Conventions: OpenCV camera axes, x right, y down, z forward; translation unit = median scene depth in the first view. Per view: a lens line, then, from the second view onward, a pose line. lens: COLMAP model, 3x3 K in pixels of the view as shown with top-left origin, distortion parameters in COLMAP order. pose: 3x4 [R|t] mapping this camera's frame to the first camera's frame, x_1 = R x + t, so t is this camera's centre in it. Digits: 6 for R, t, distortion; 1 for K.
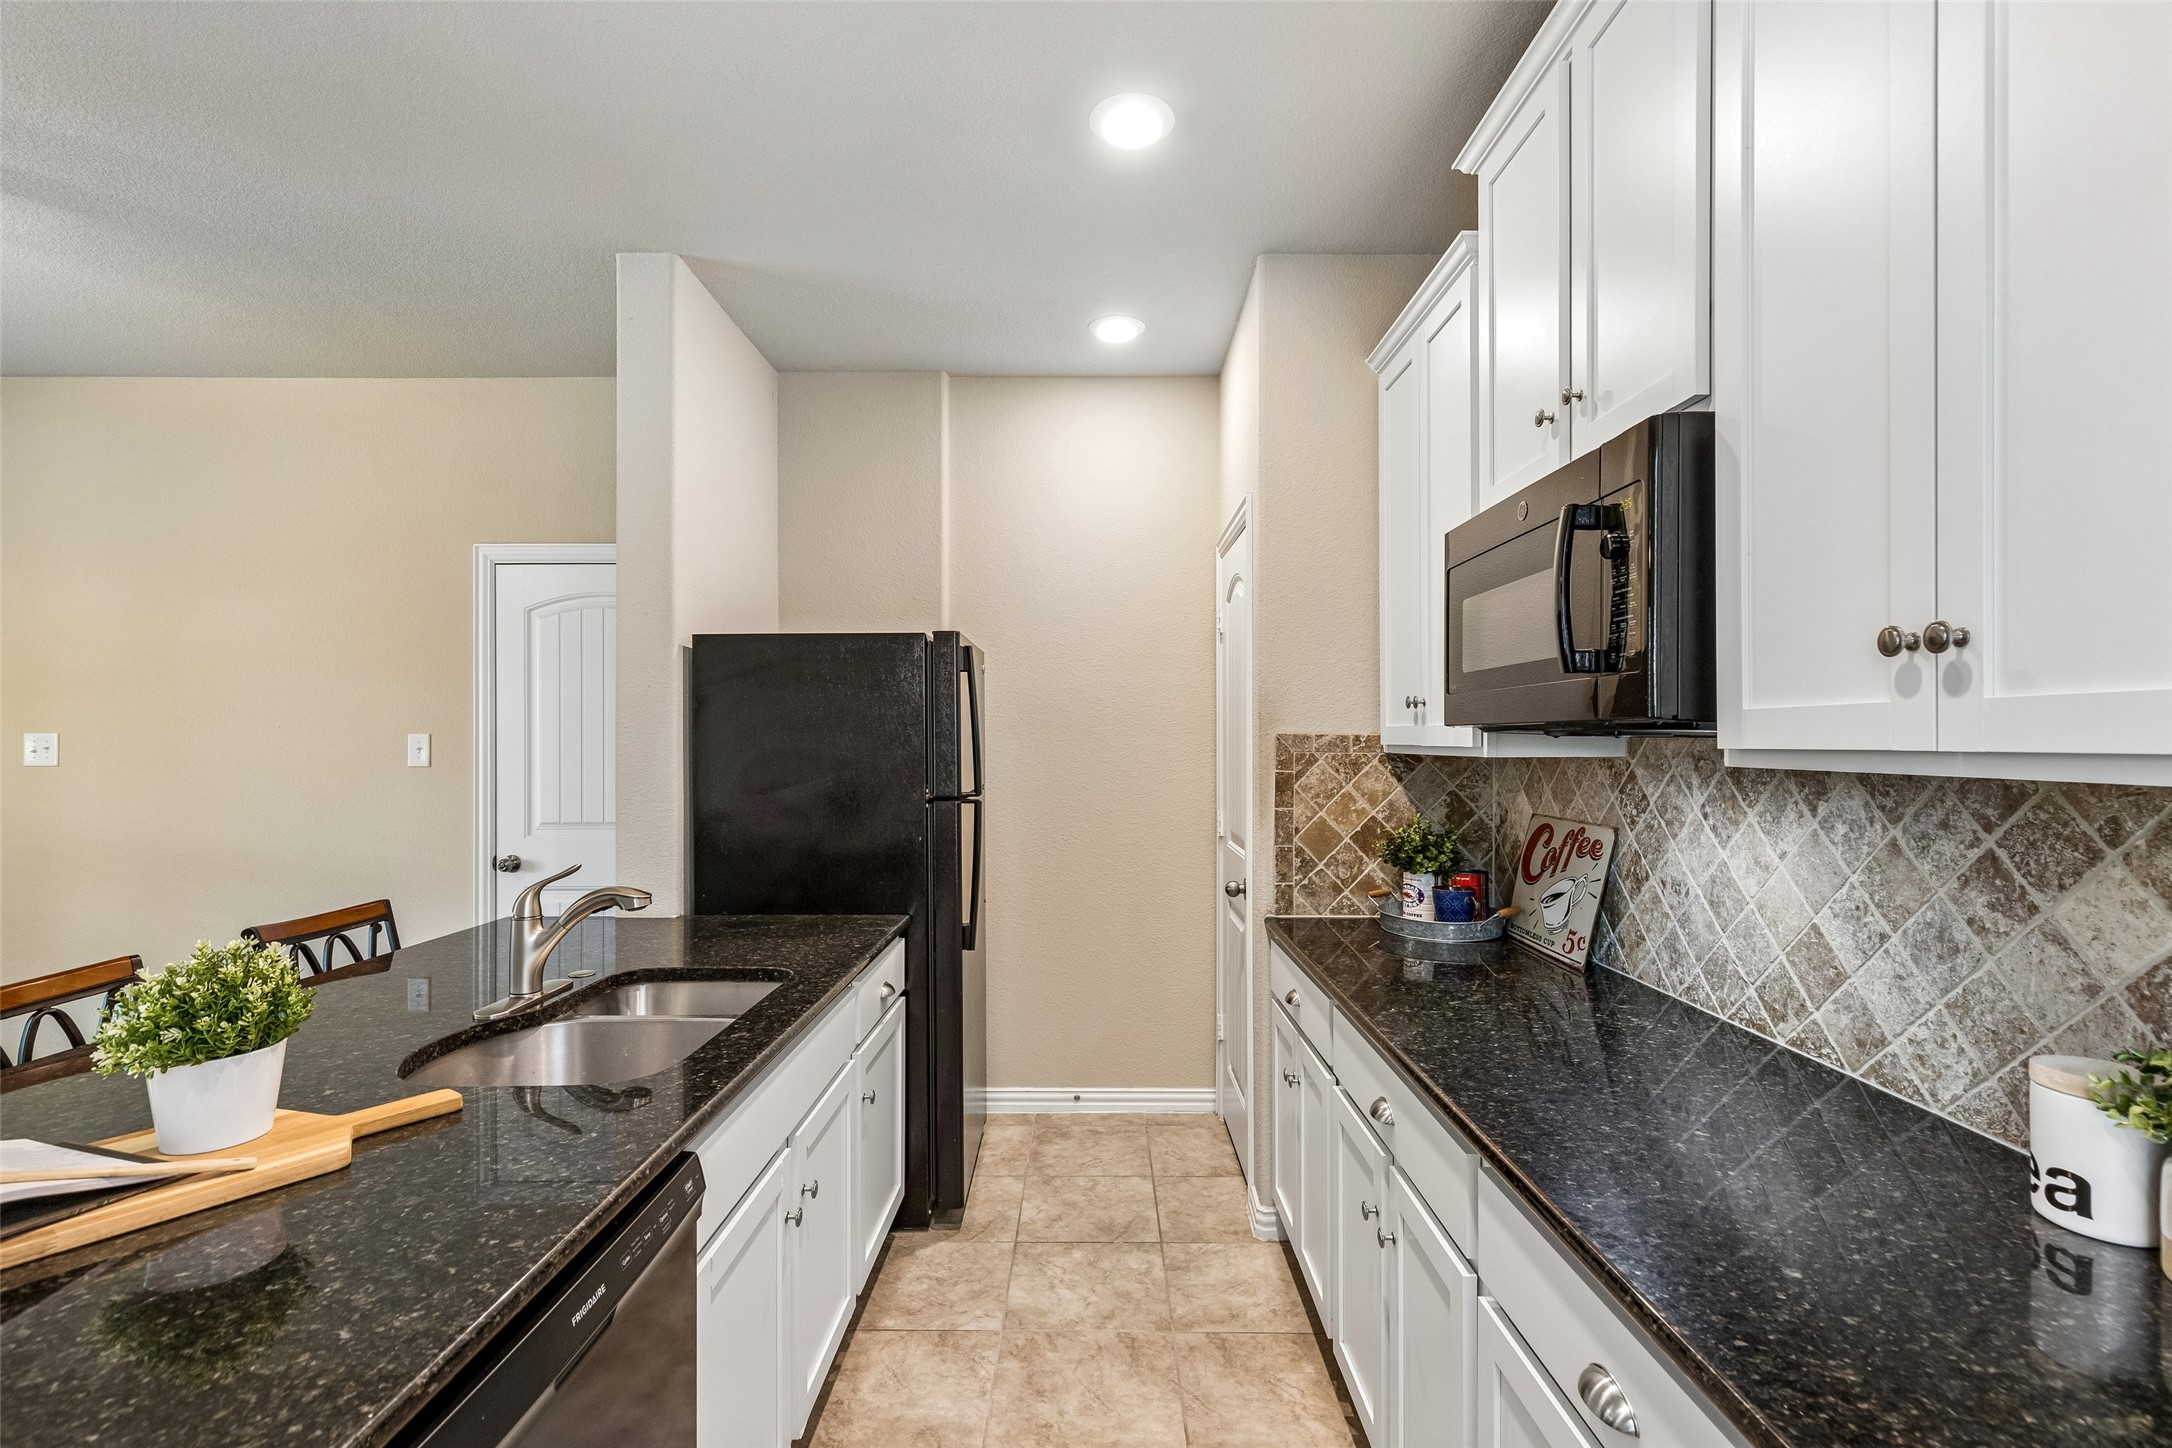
lens RADIAL K [[963.0, 0, 1084.3], [0, 963.0, 741.5], [0, 0, 1]] dist [-0.002634, -0.000168]
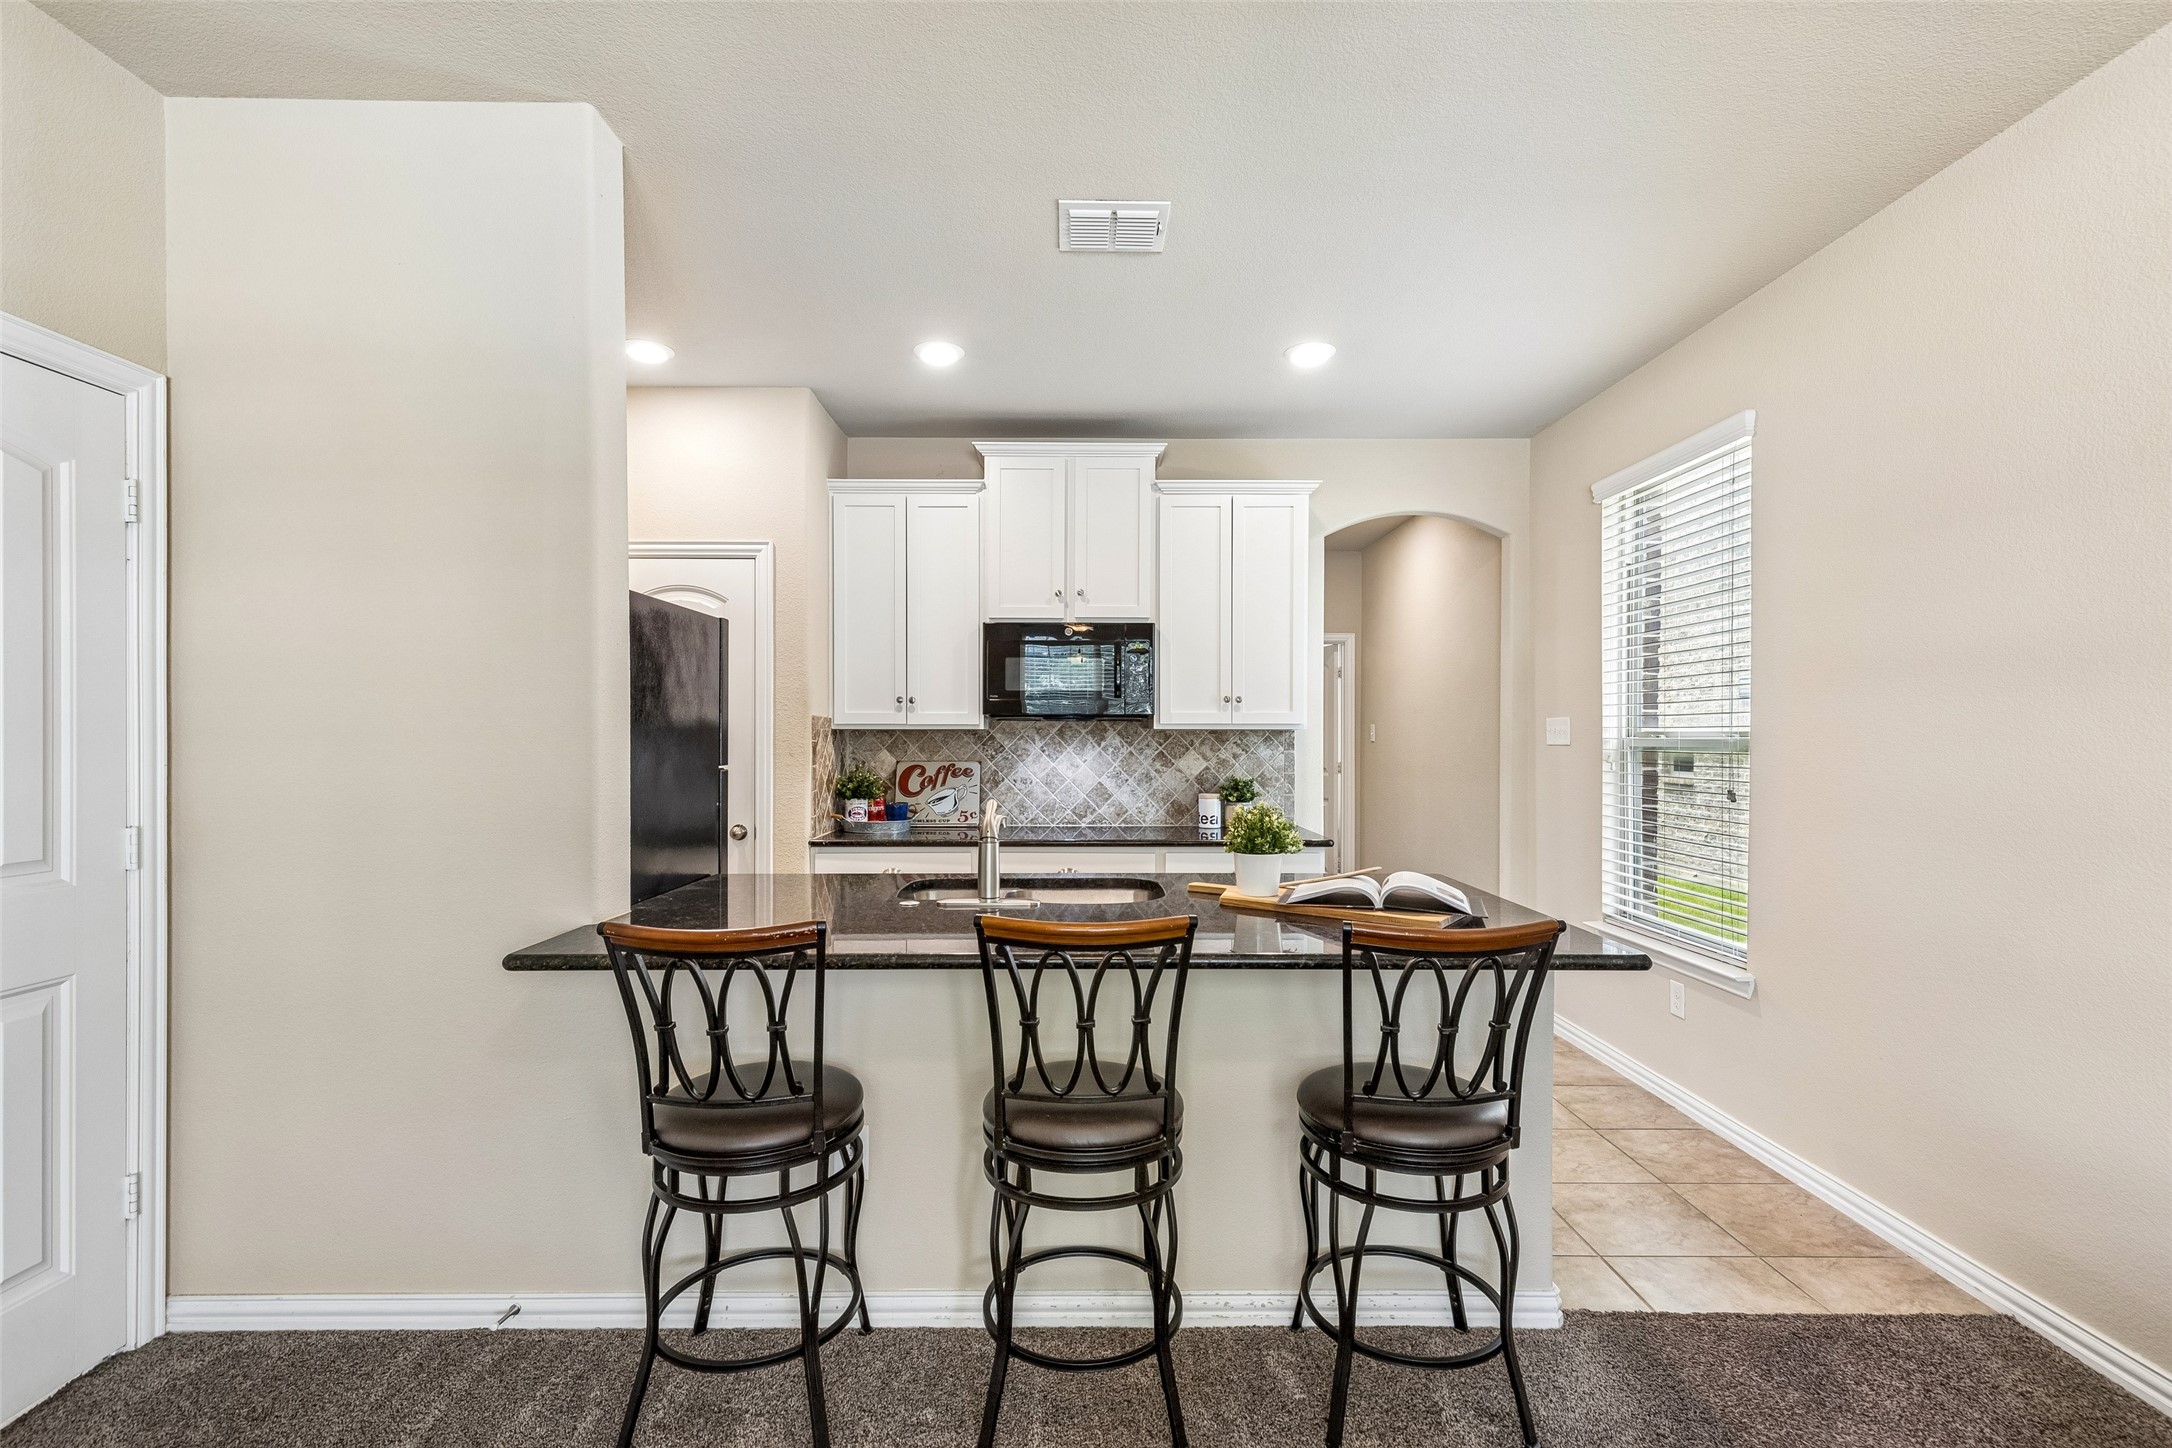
lens RADIAL K [[963.0, 0, 1090.9], [0, 963.0, 732.4], [0, 0, 1]] dist [-0.002634, -0.000168]
pose [[-0.017338, -0.002932, 0.999845, -1.965113], [0.000572, 0.999996, 0.002943, 0.019105], [-0.999850, 0.000623, -0.017337, 0.911456]]
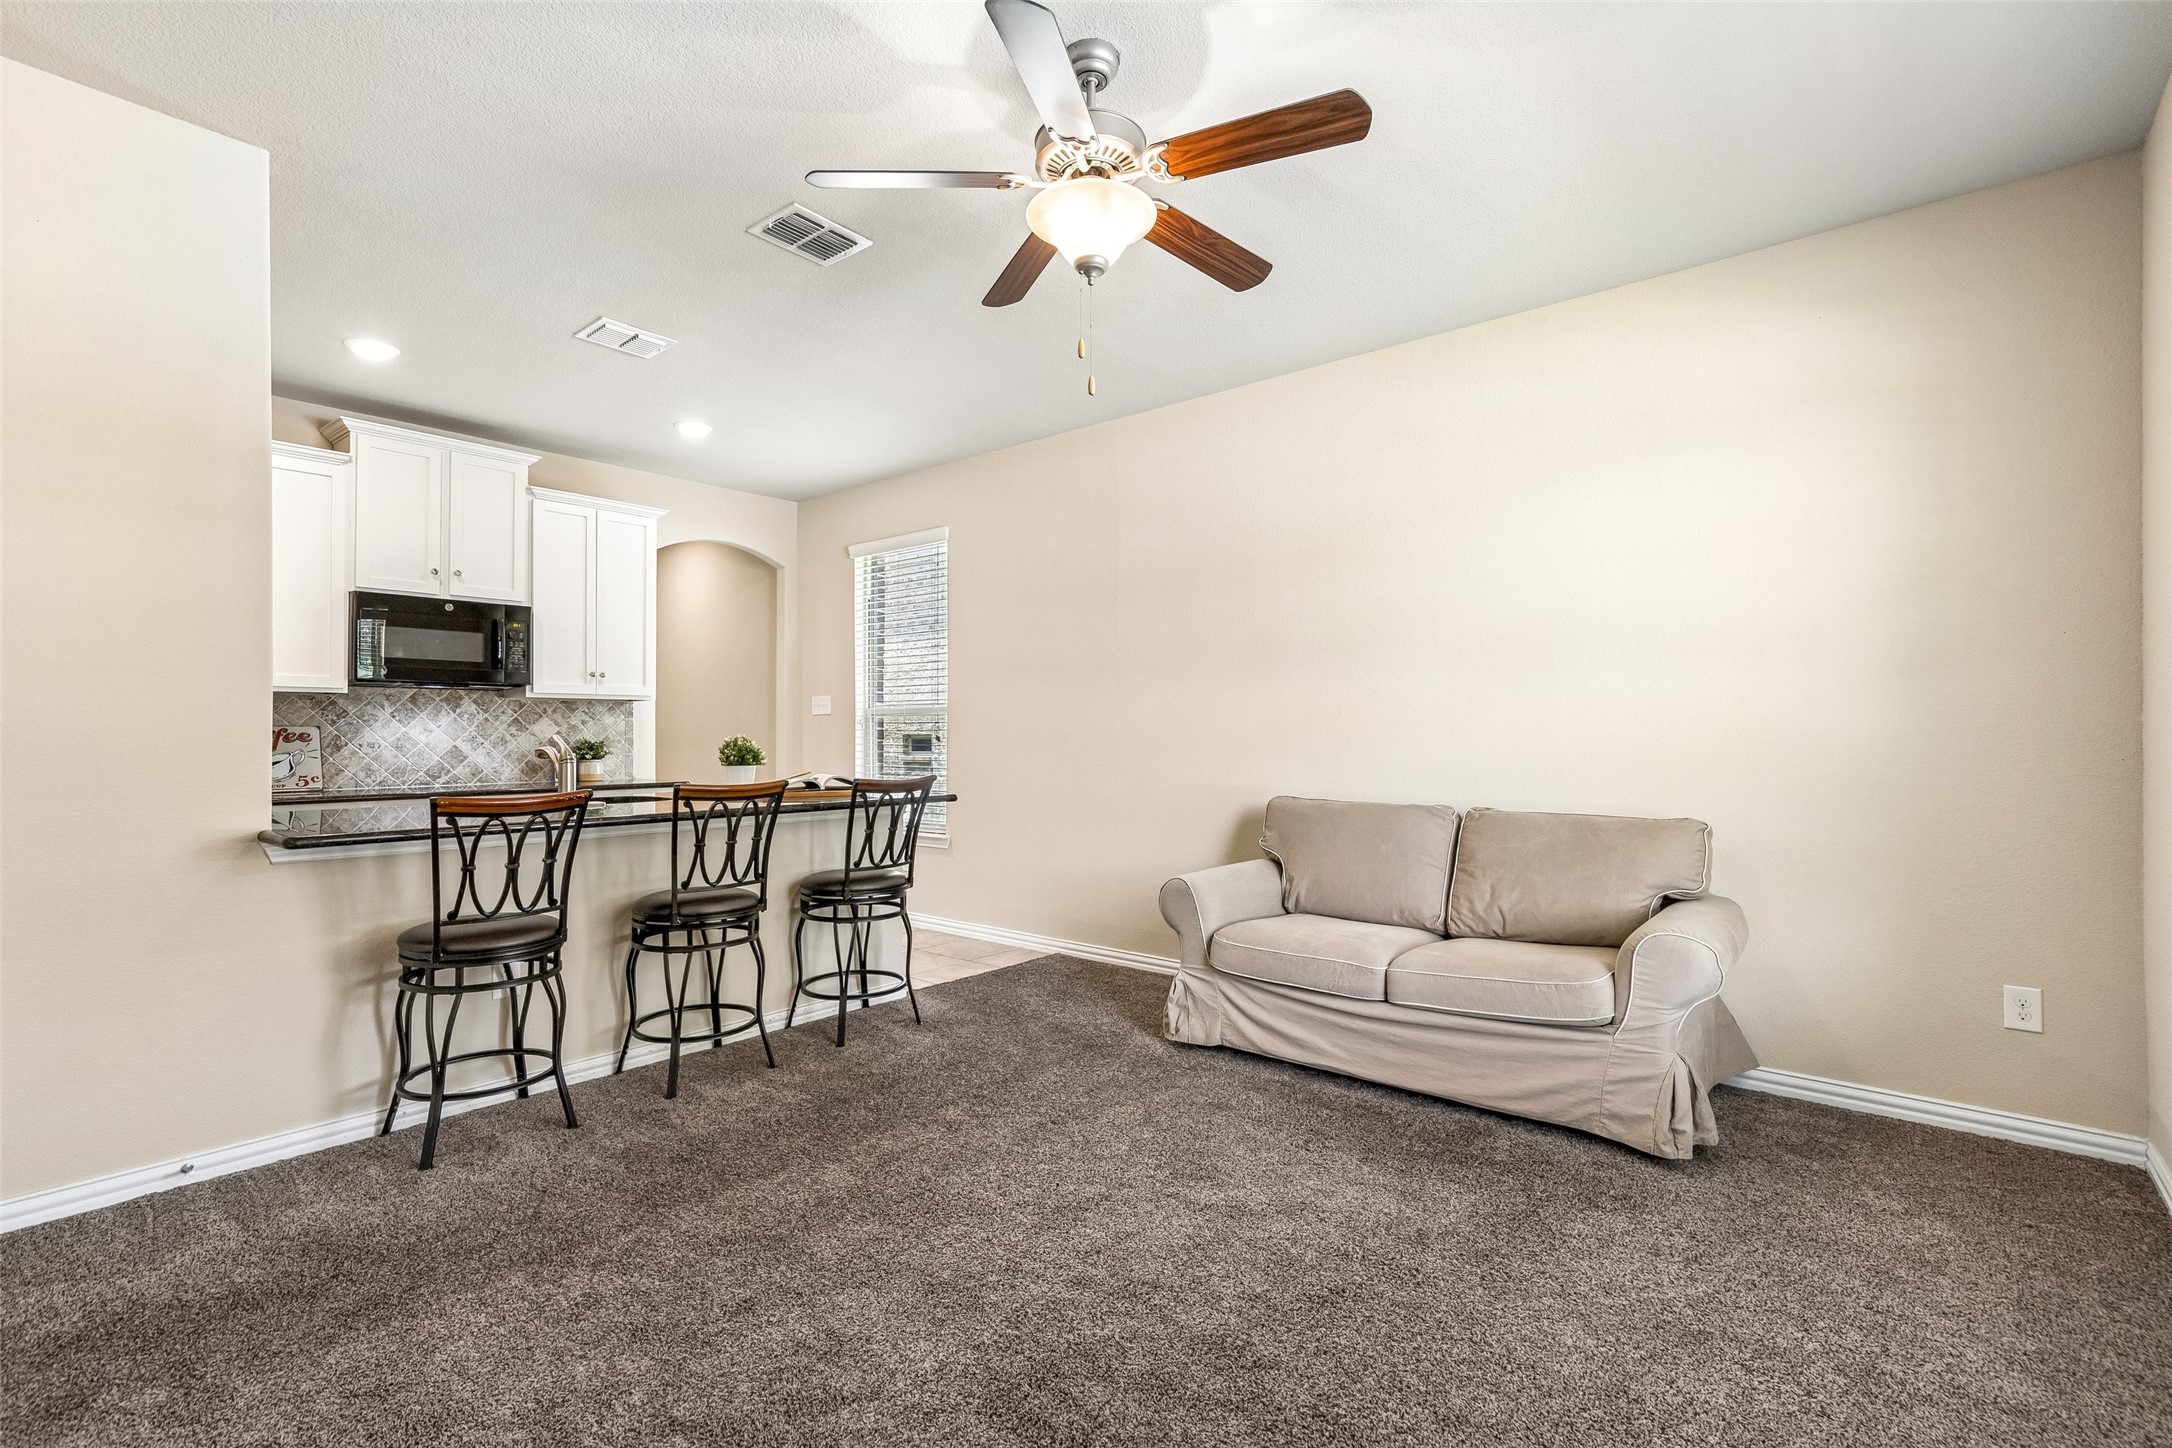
lens RADIAL K [[963.0, 0, 1090.2], [0, 963.0, 726.9], [0, 0, 1]] dist [-0.002634, -0.000168]
pose [[-0.780475, 0.001462, 0.625185, -2.621033], [0.000173, 0.999998, -0.002123, 0.112637], [-0.625187, -0.001549, -0.780473, 1.893065]]
